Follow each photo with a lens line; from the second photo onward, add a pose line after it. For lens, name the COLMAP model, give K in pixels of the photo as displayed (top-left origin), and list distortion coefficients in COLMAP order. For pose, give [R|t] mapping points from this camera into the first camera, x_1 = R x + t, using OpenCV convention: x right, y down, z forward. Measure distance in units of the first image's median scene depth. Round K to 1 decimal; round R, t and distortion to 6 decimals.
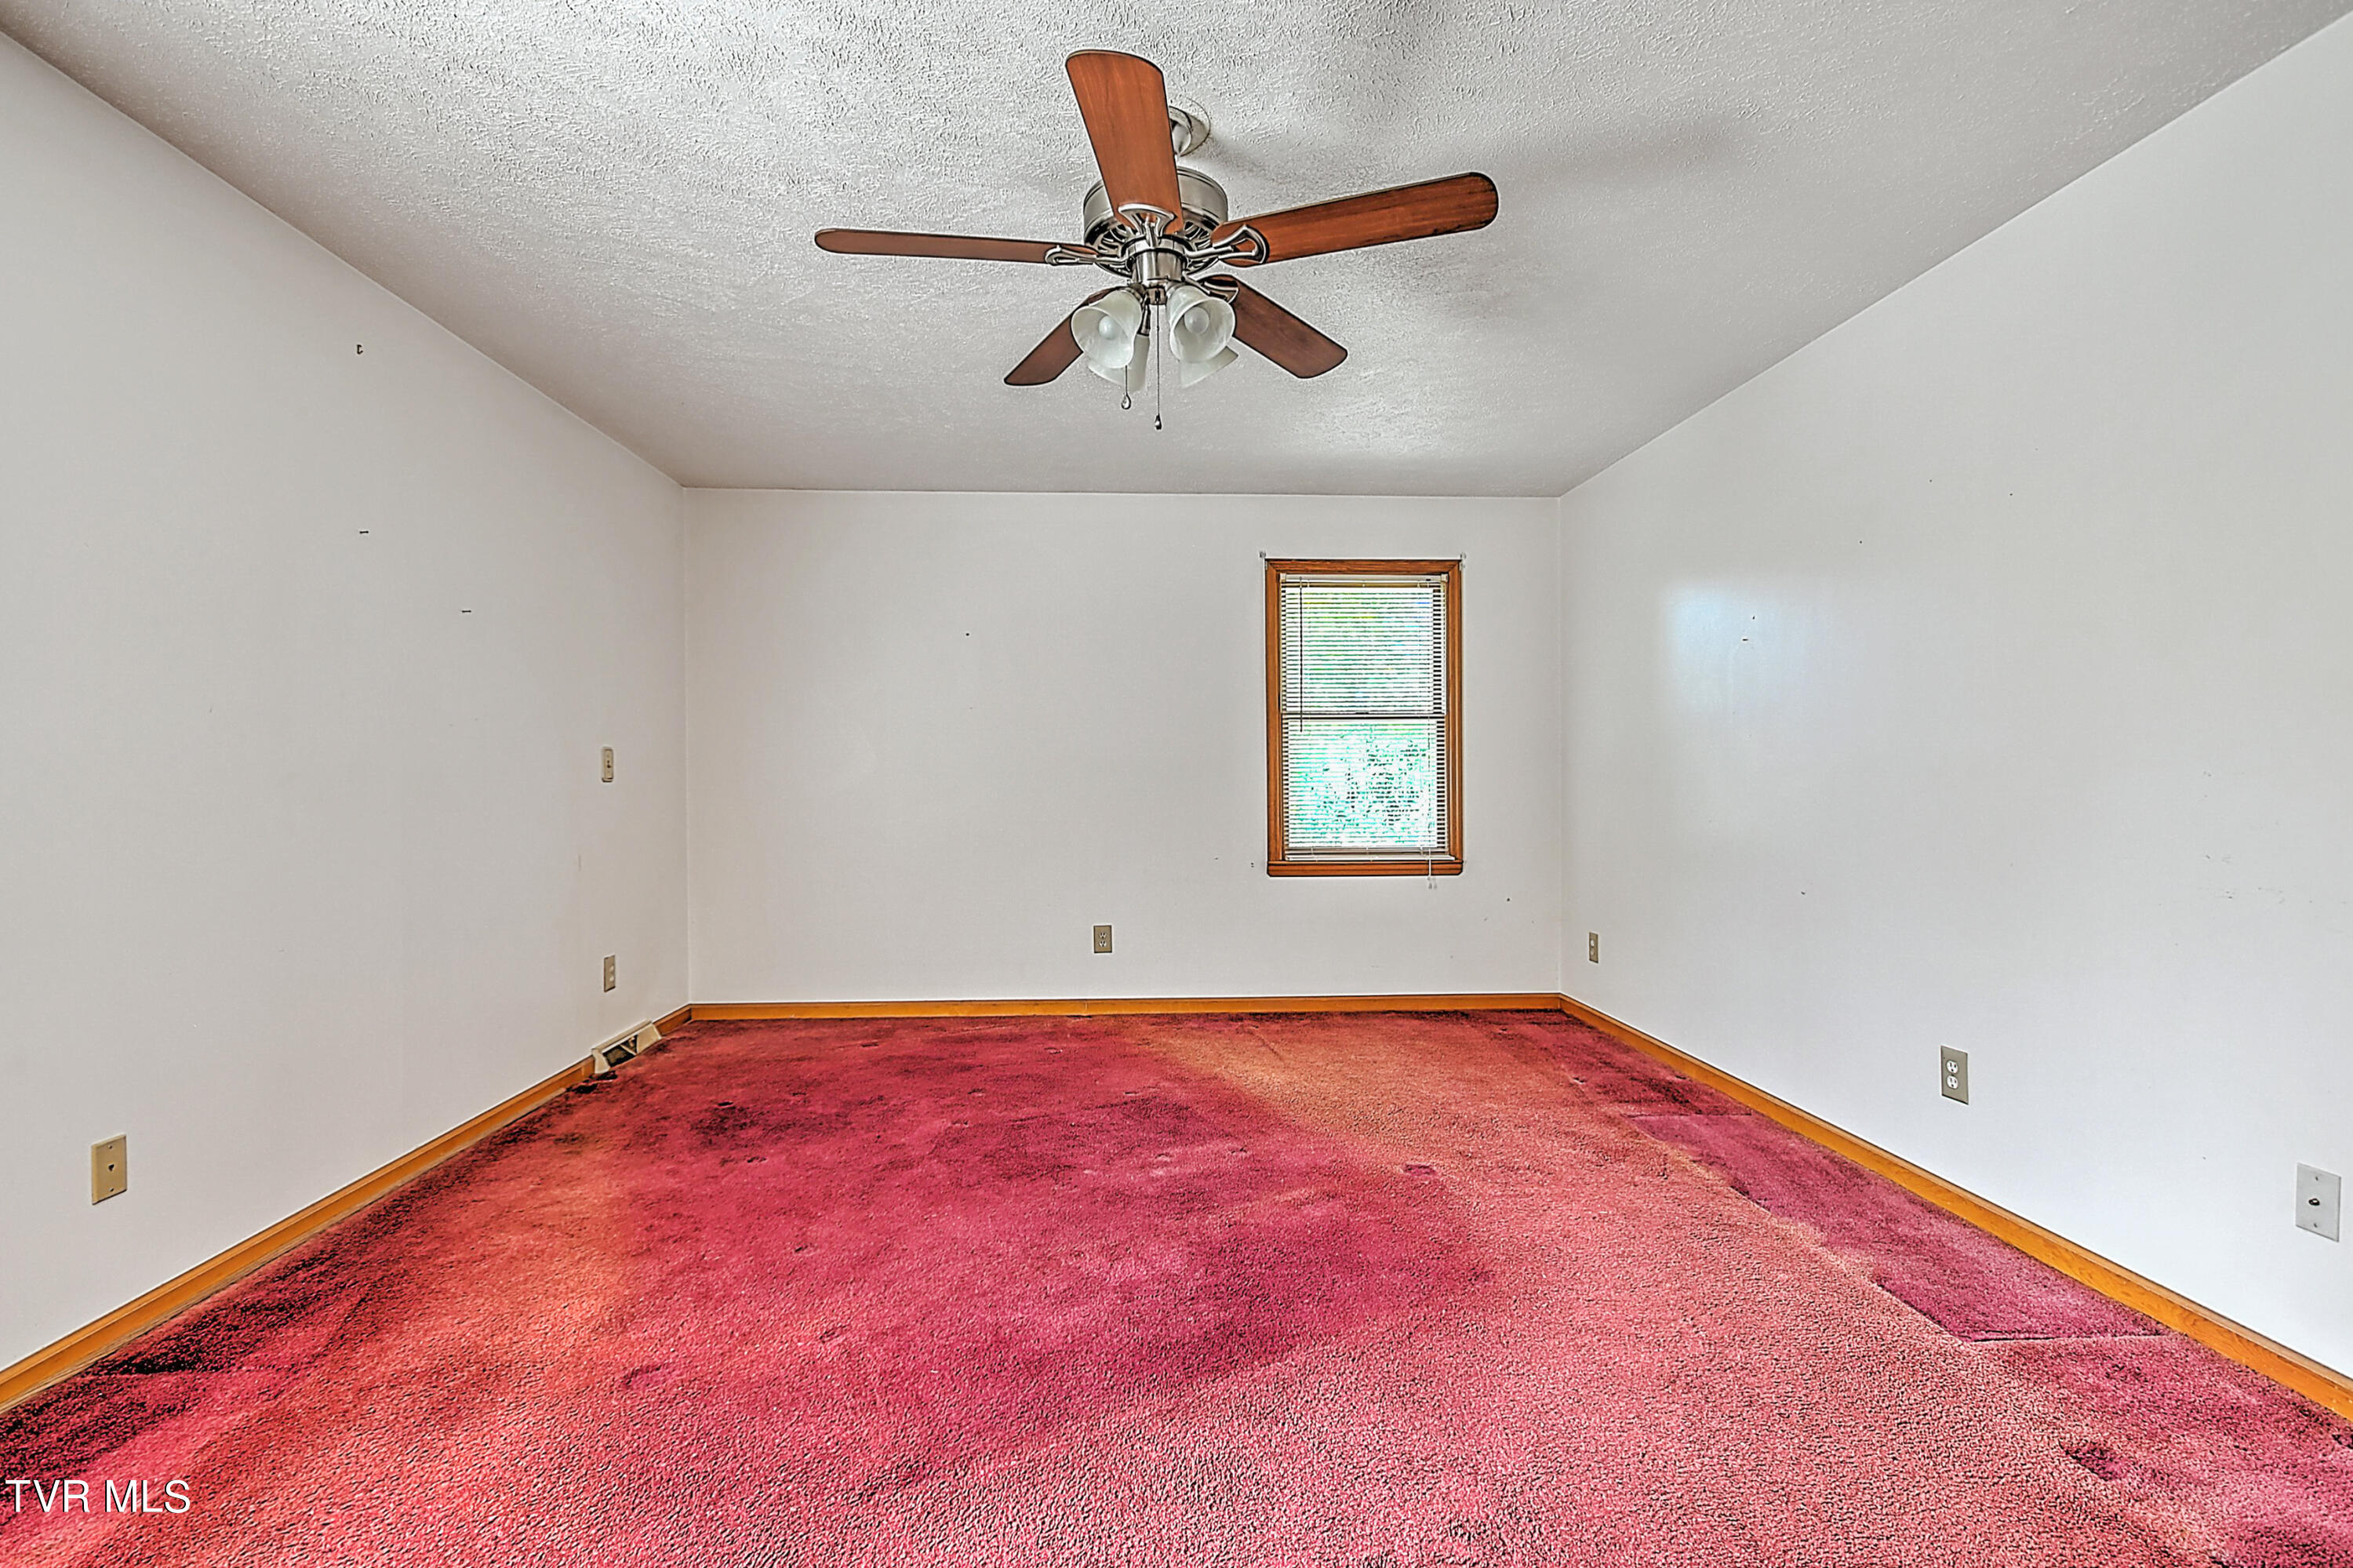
lens RADIAL K [[1059.5, 0, 1175.2], [0, 1059.5, 779.3], [0, 0, 1]] dist [0.025316, -0.011482]
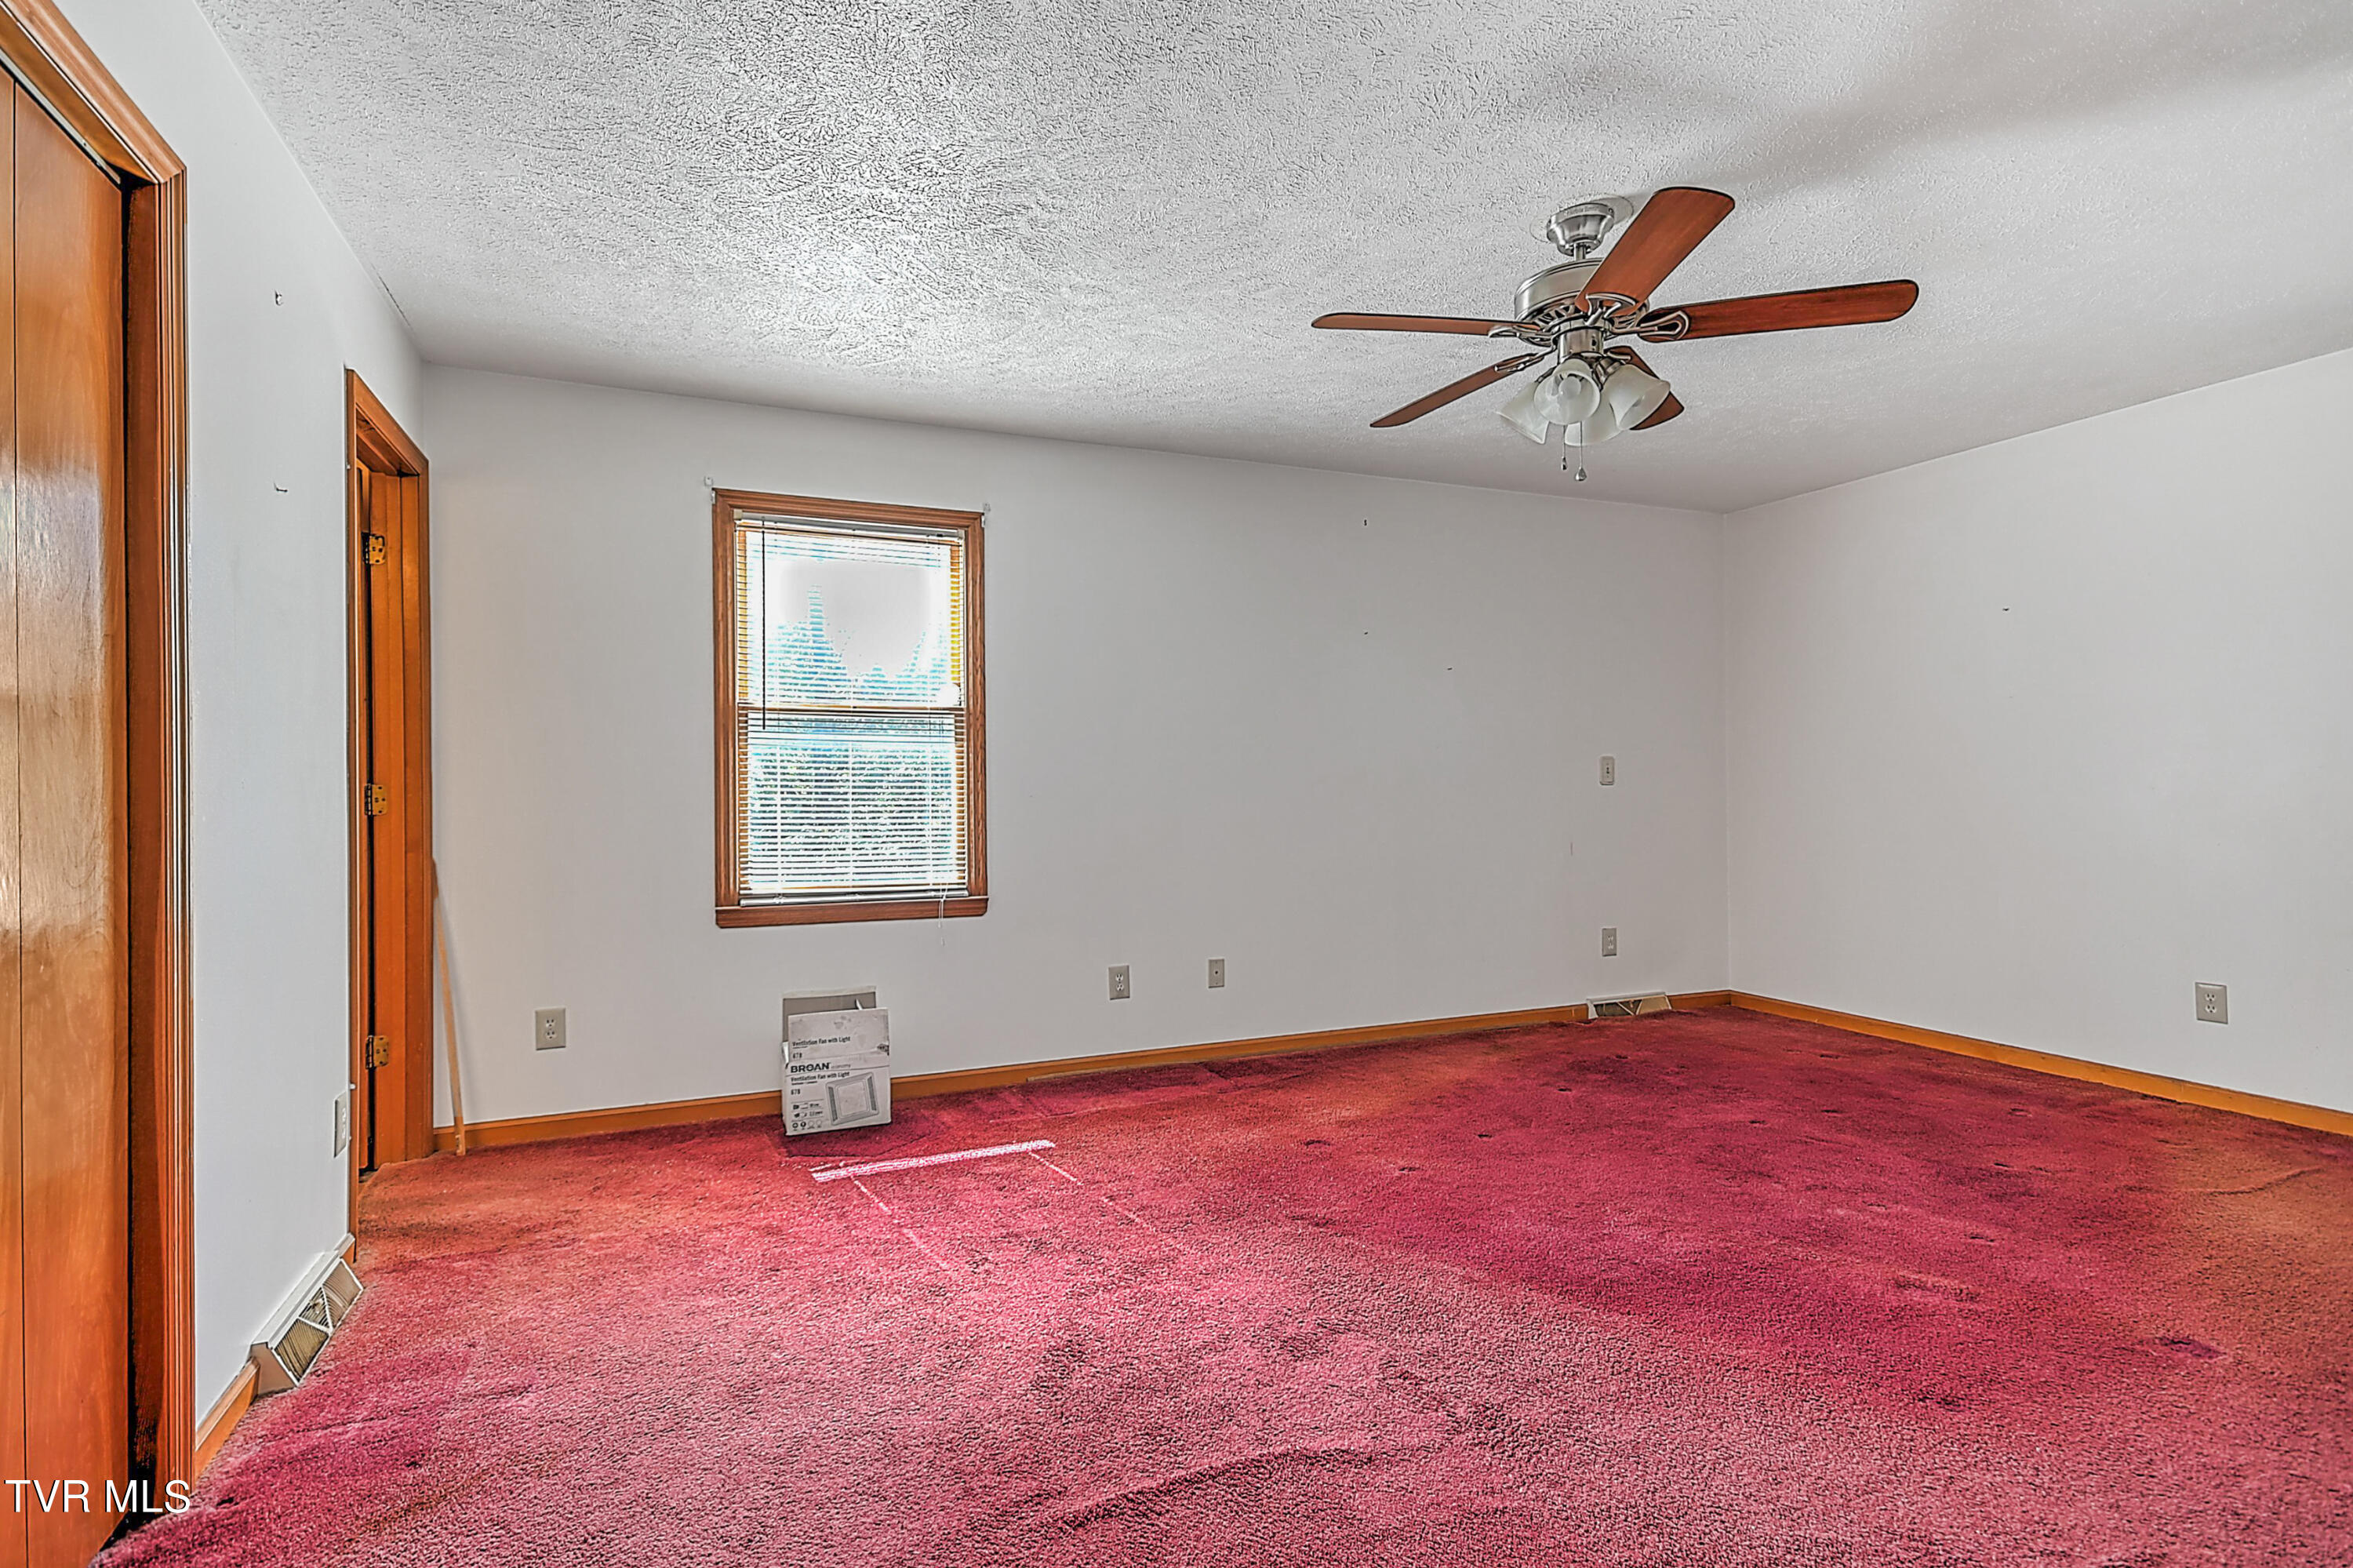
lens RADIAL K [[1108.3, 0, 1170.9], [0, 1108.3, 783.2], [0, 0, 1]] dist [0.020363, -0.003907]
pose [[0.353272, 0.000709, -0.935520, 0.706980], [0.003118, 0.999993, 0.001935, -0.005516], [0.935515, -0.003601, 0.353267, 0.119806]]
